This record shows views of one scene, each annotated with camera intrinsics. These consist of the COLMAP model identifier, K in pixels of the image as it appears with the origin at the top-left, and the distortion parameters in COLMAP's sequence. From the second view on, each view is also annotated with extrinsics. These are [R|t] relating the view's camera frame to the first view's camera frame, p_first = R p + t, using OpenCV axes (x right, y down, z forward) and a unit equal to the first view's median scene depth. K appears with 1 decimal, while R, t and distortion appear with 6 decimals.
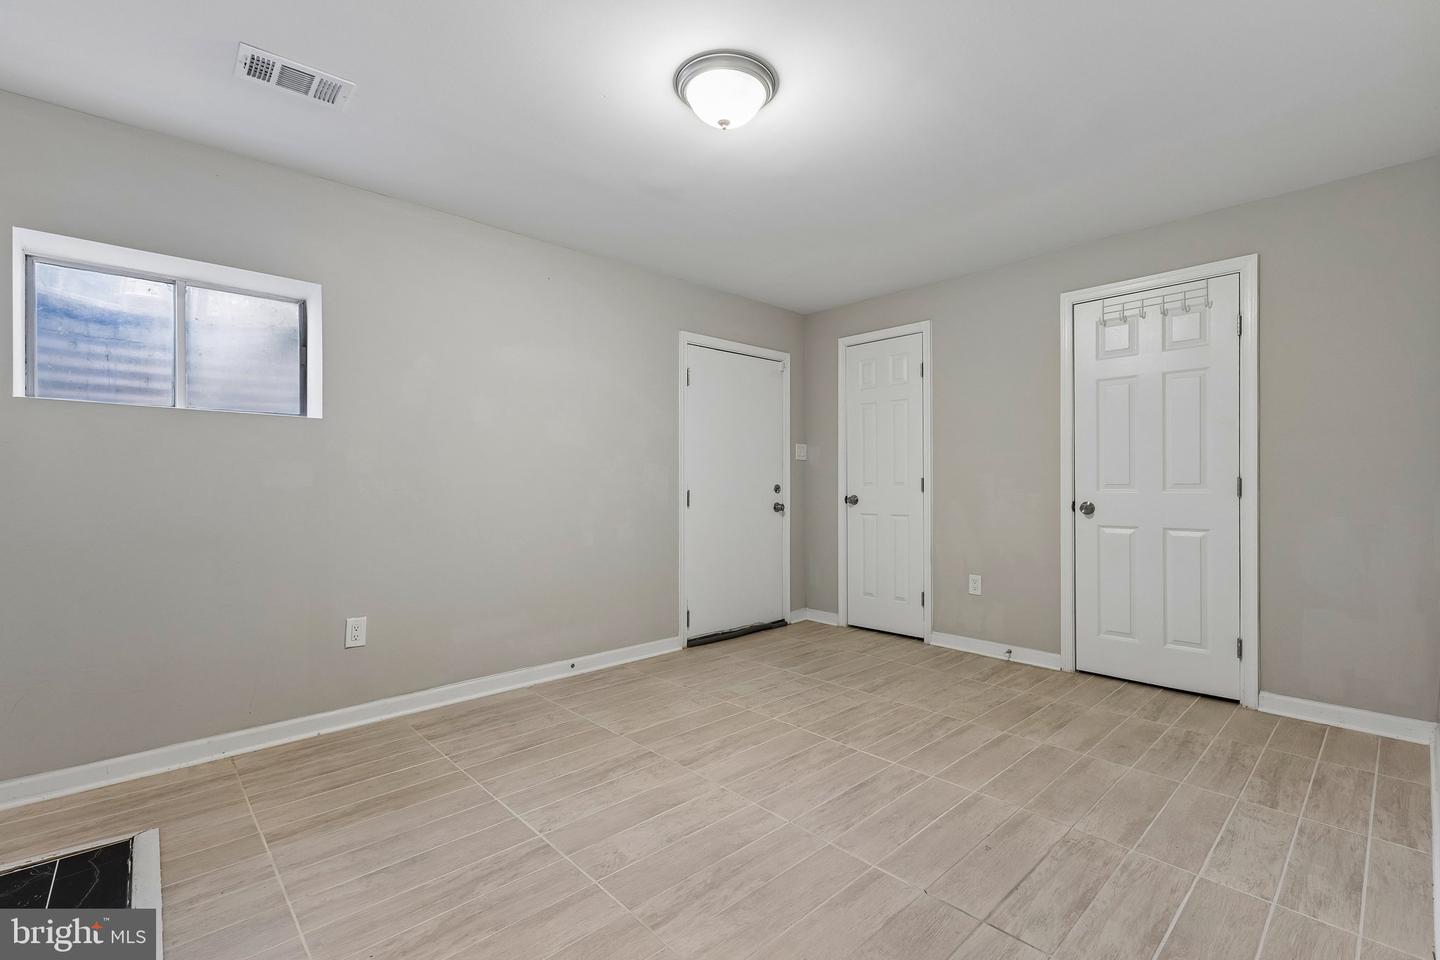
lens RADIAL K [[627.2, 0, 728.0], [0, 627.2, 483.2], [0, 0, 1]] dist [0.007217, -0.001053]
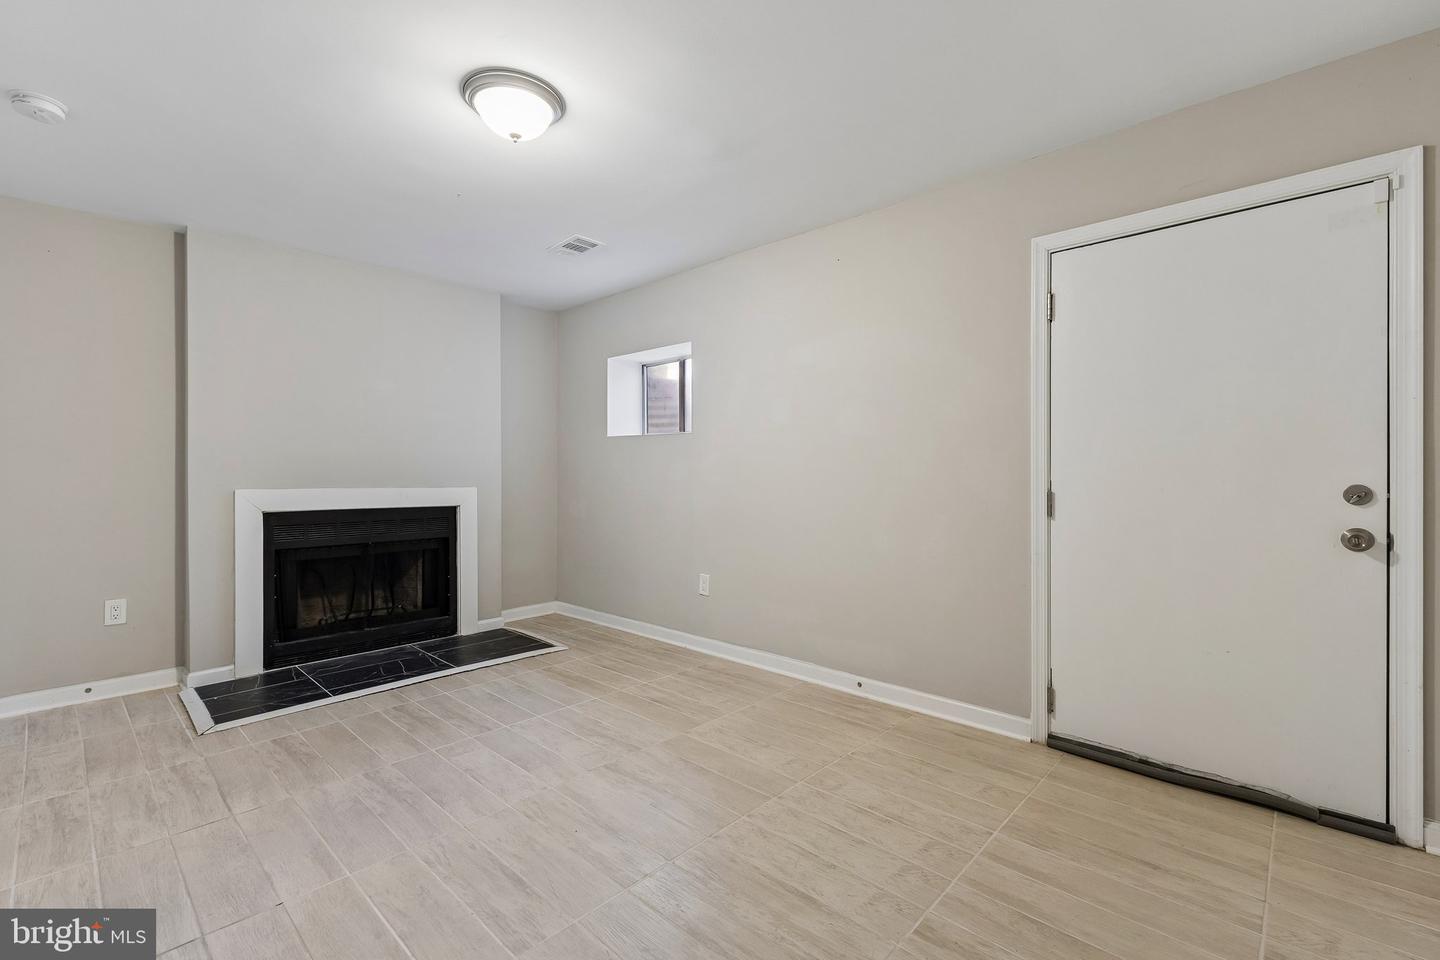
lens RADIAL K [[627.2, 0, 727.8], [0, 627.2, 473.2], [0, 0, 1]] dist [0.007217, -0.001053]
pose [[0.072197, 0.002030, -0.997388, 0.745027], [-0.001893, 0.999996, 0.001898, -0.009033], [0.997389, 0.001751, 0.072200, 0.904930]]
